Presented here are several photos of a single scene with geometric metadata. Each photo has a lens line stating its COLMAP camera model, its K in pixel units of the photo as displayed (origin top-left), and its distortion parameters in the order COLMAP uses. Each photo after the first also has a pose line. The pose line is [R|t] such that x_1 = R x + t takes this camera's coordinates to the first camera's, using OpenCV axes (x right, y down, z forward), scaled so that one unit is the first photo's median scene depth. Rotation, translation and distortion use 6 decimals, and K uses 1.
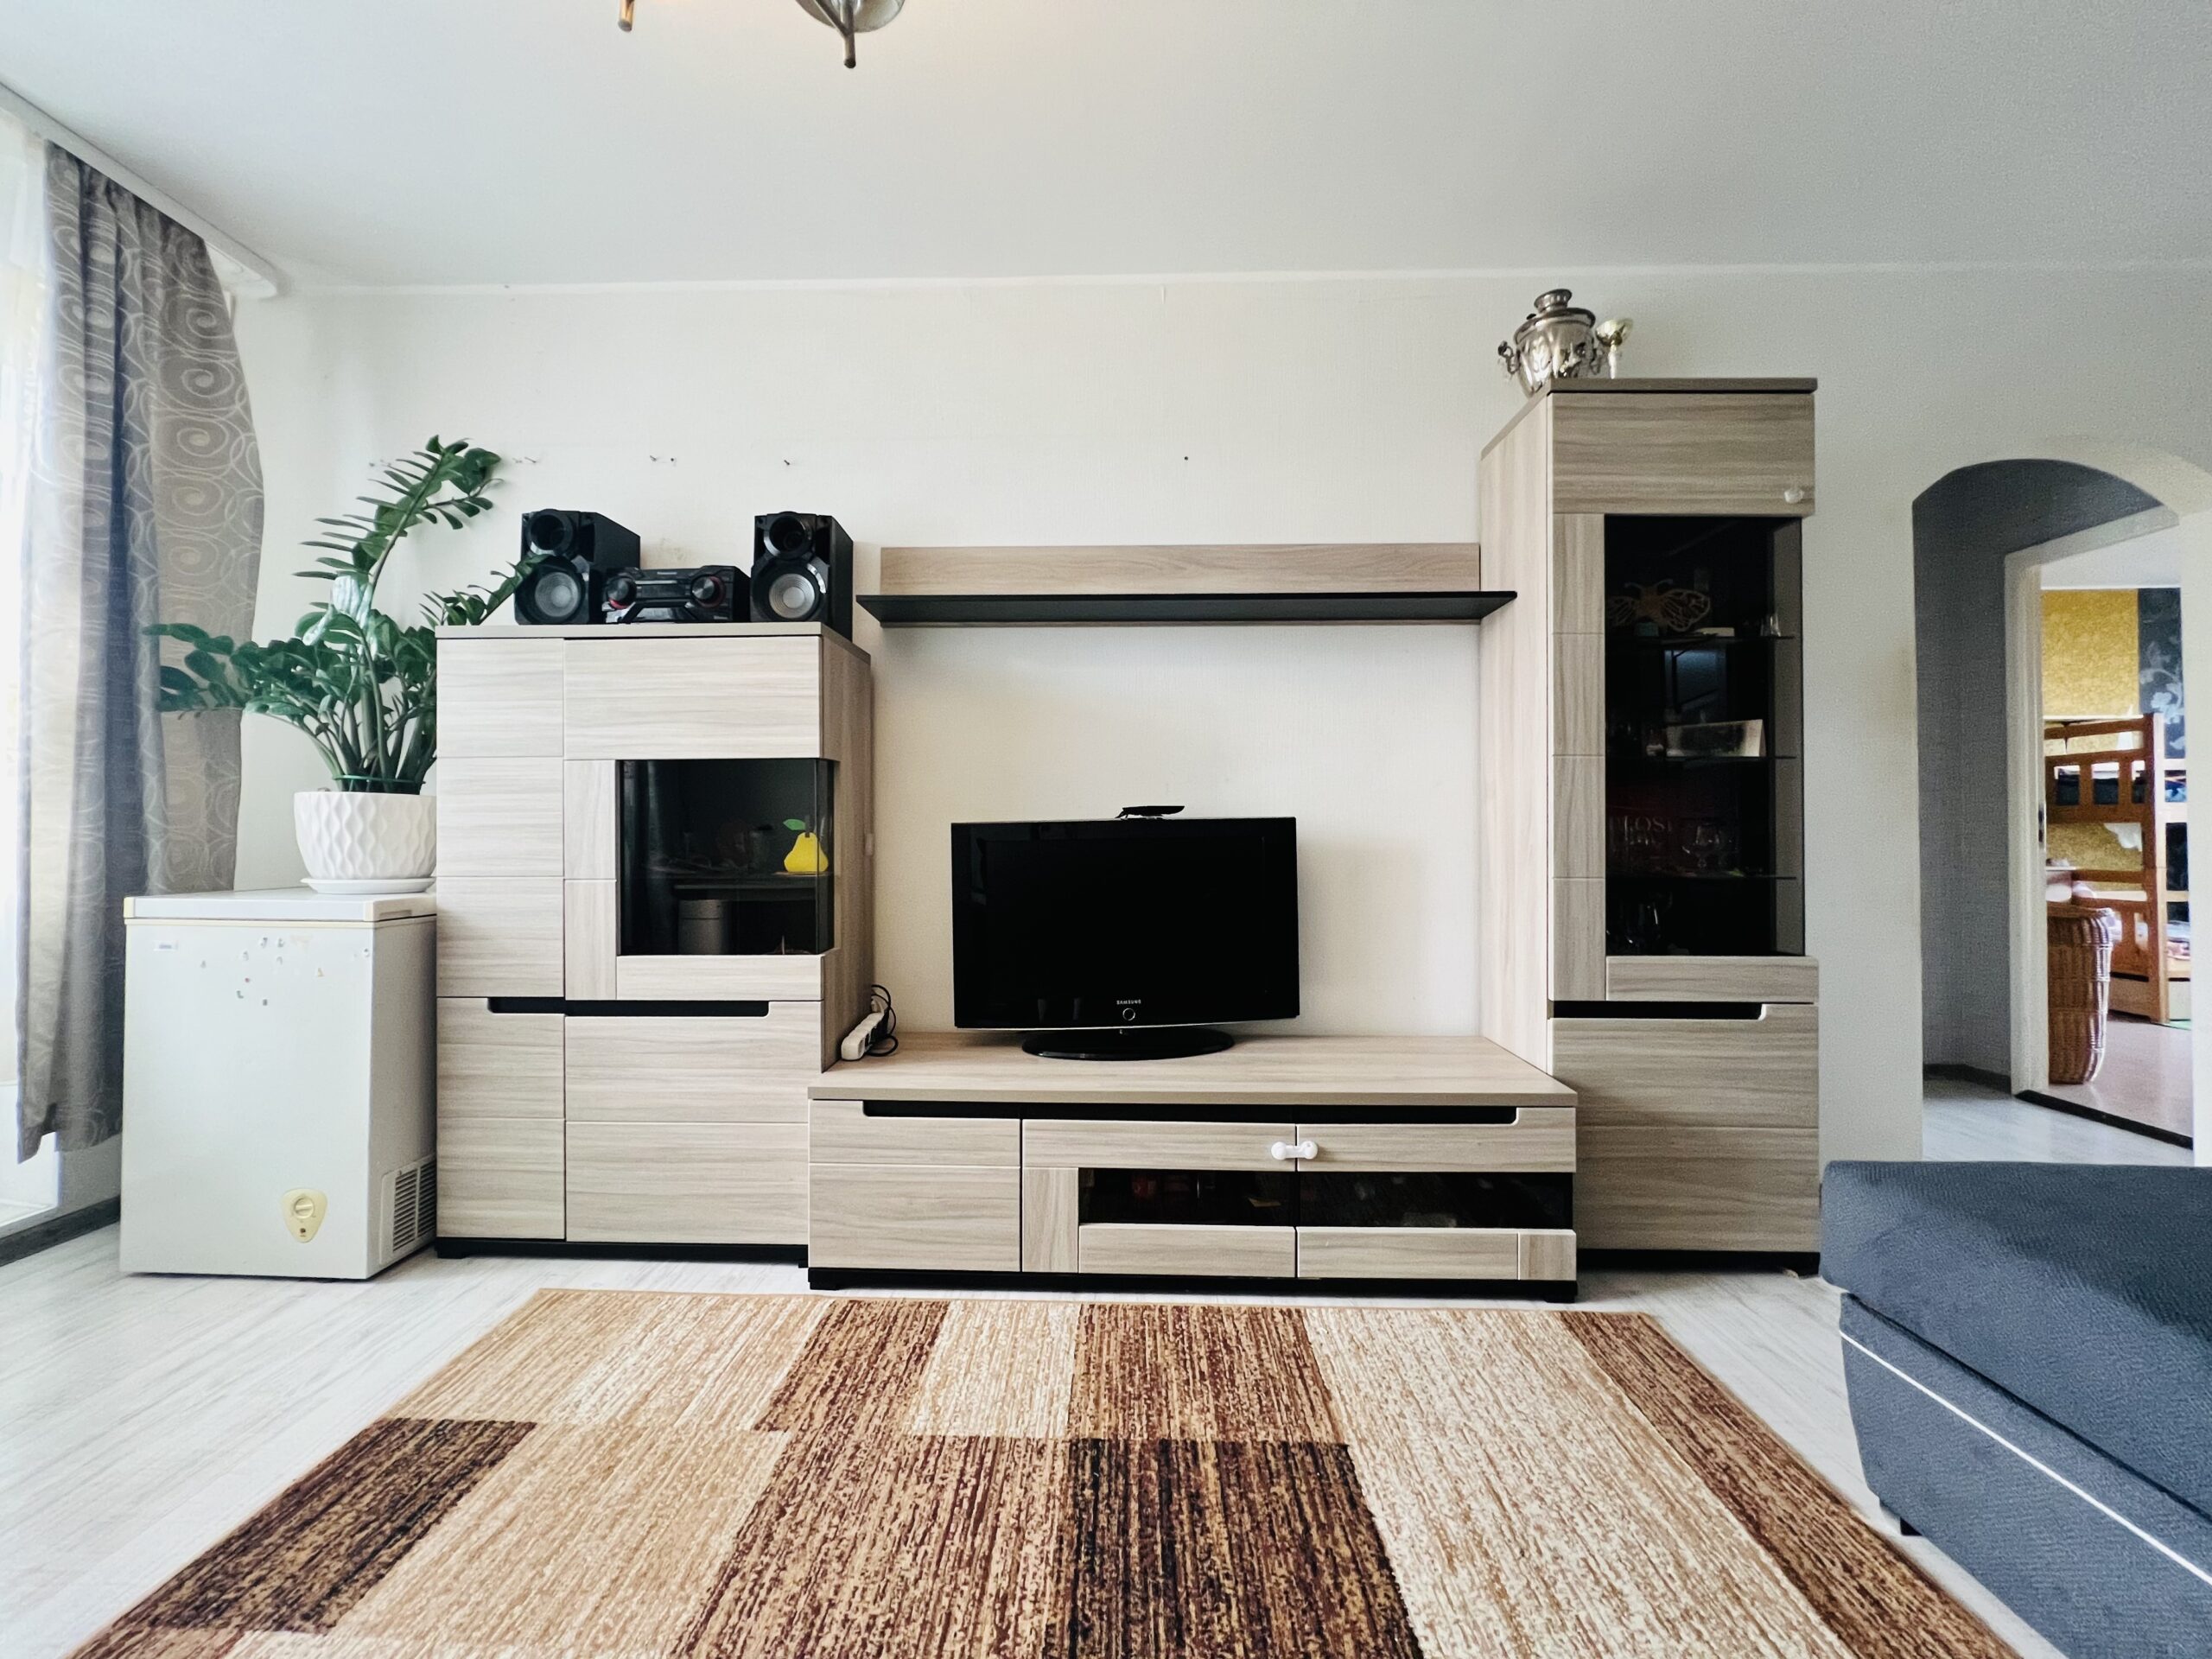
lens RADIAL K [[875.3, 0, 1120.0], [0, 875.3, 824.1], [0, 0, 1]] dist [-0.001562, 0.000382]
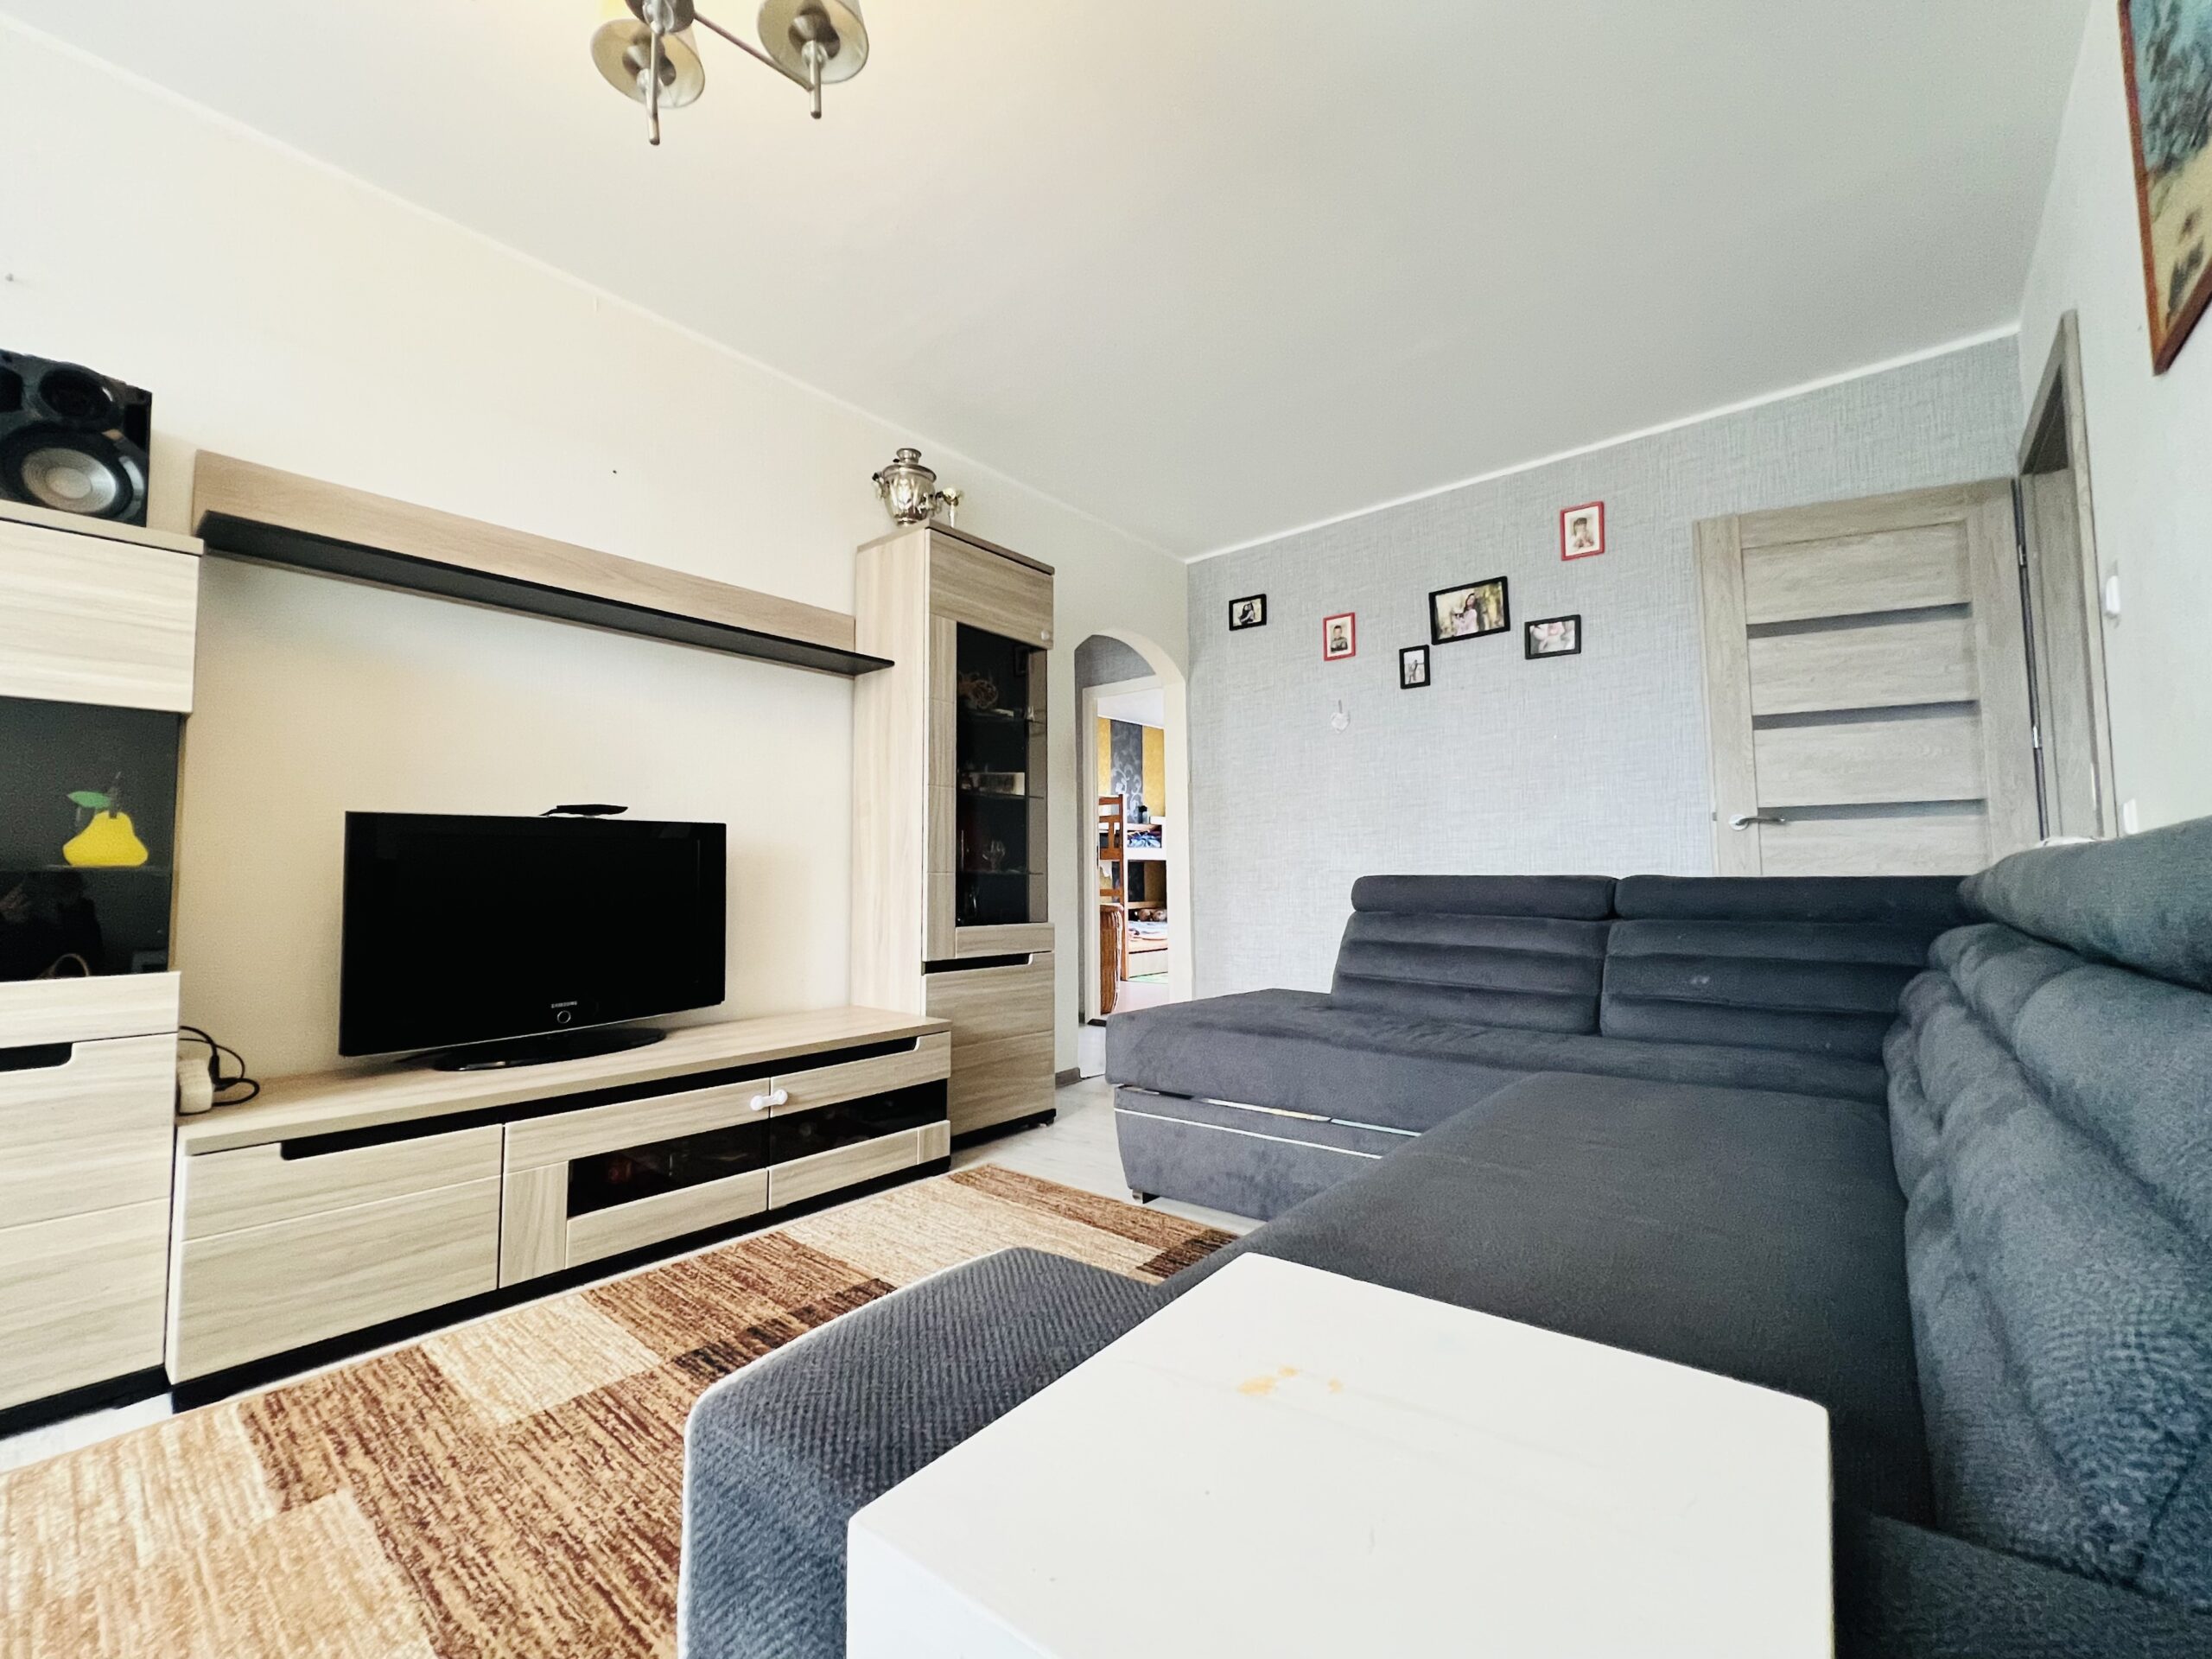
lens RADIAL K [[889.2, 0, 1098.6], [0, 889.2, 823.1], [0, 0, 1]] dist [-0.001451, -0.000099]
pose [[0.633770, 0.043716, 0.772285, -0.457348], [-0.001713, 0.998479, -0.055114, 0.065808], [-0.773519, 0.033606, 0.632881, -0.111515]]
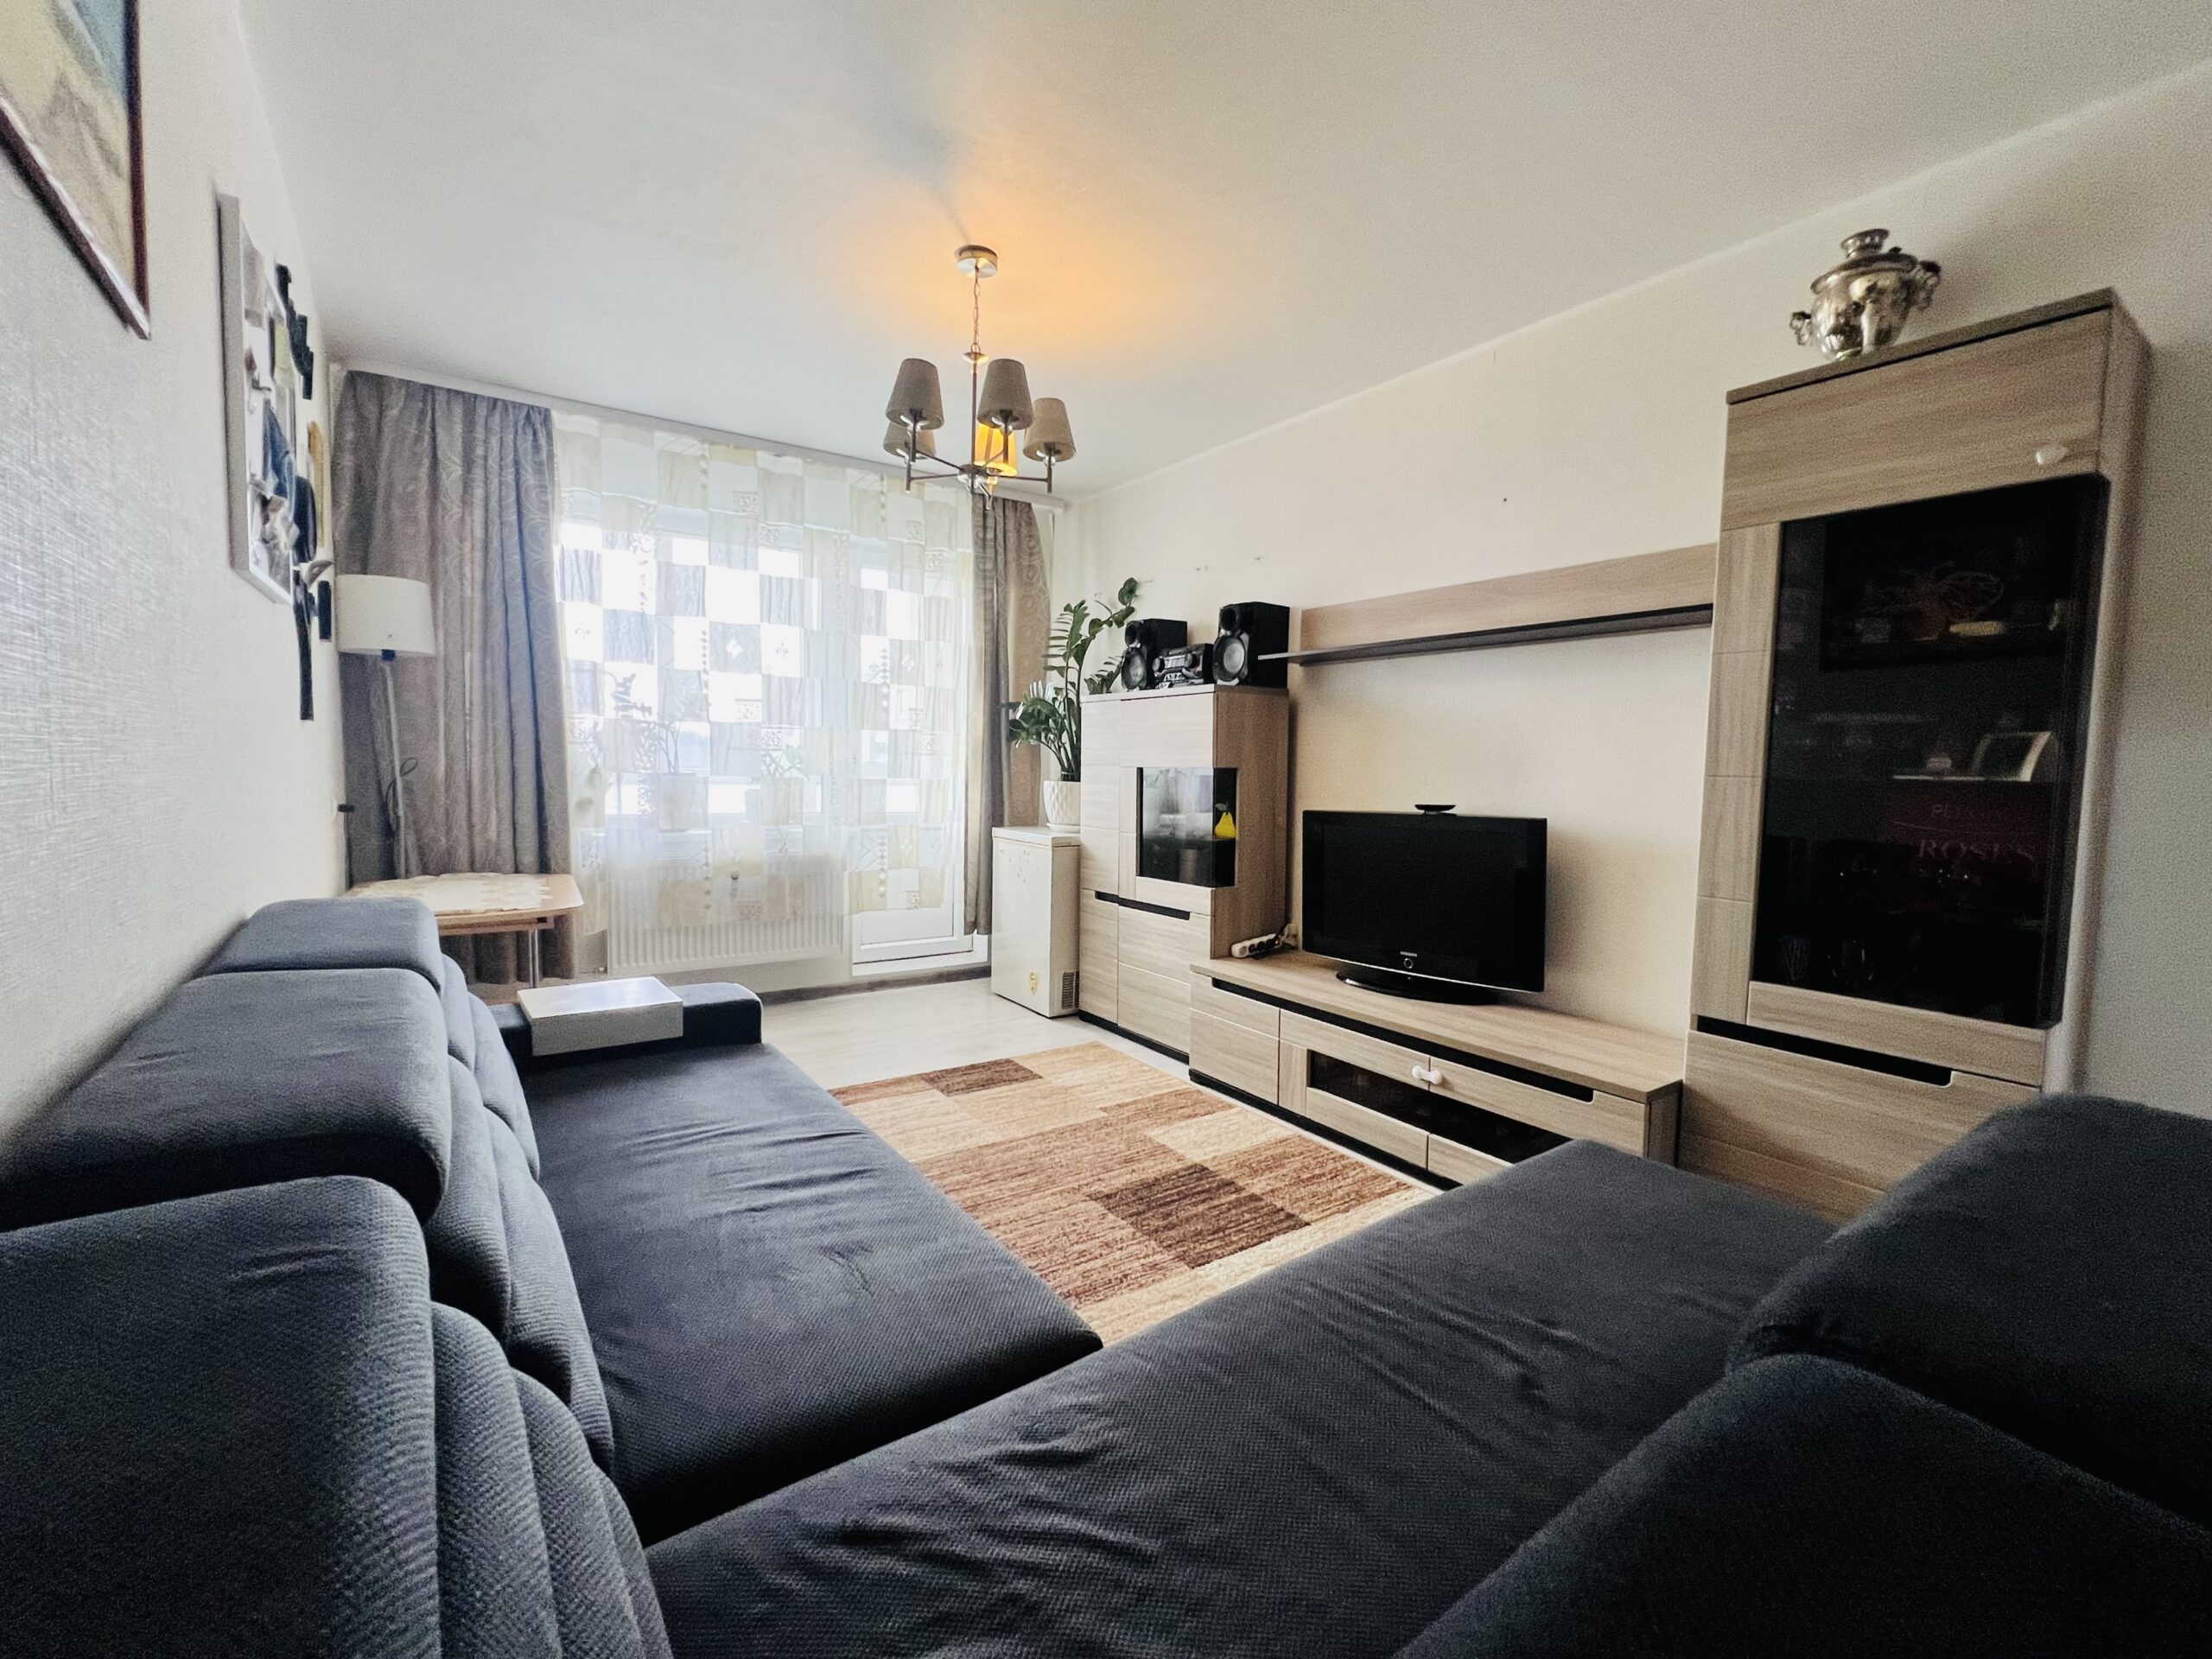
lens RADIAL K [[987.1, 0, 1158.0], [0, 987.1, 827.5], [0, 0, 1]] dist [-0.002013, -0.000352]
pose [[0.616989, 0.064404, -0.784332, 1.086546], [-0.010328, 0.997222, 0.073761, -0.104319], [0.786904, -0.037408, 0.615941, -0.221542]]
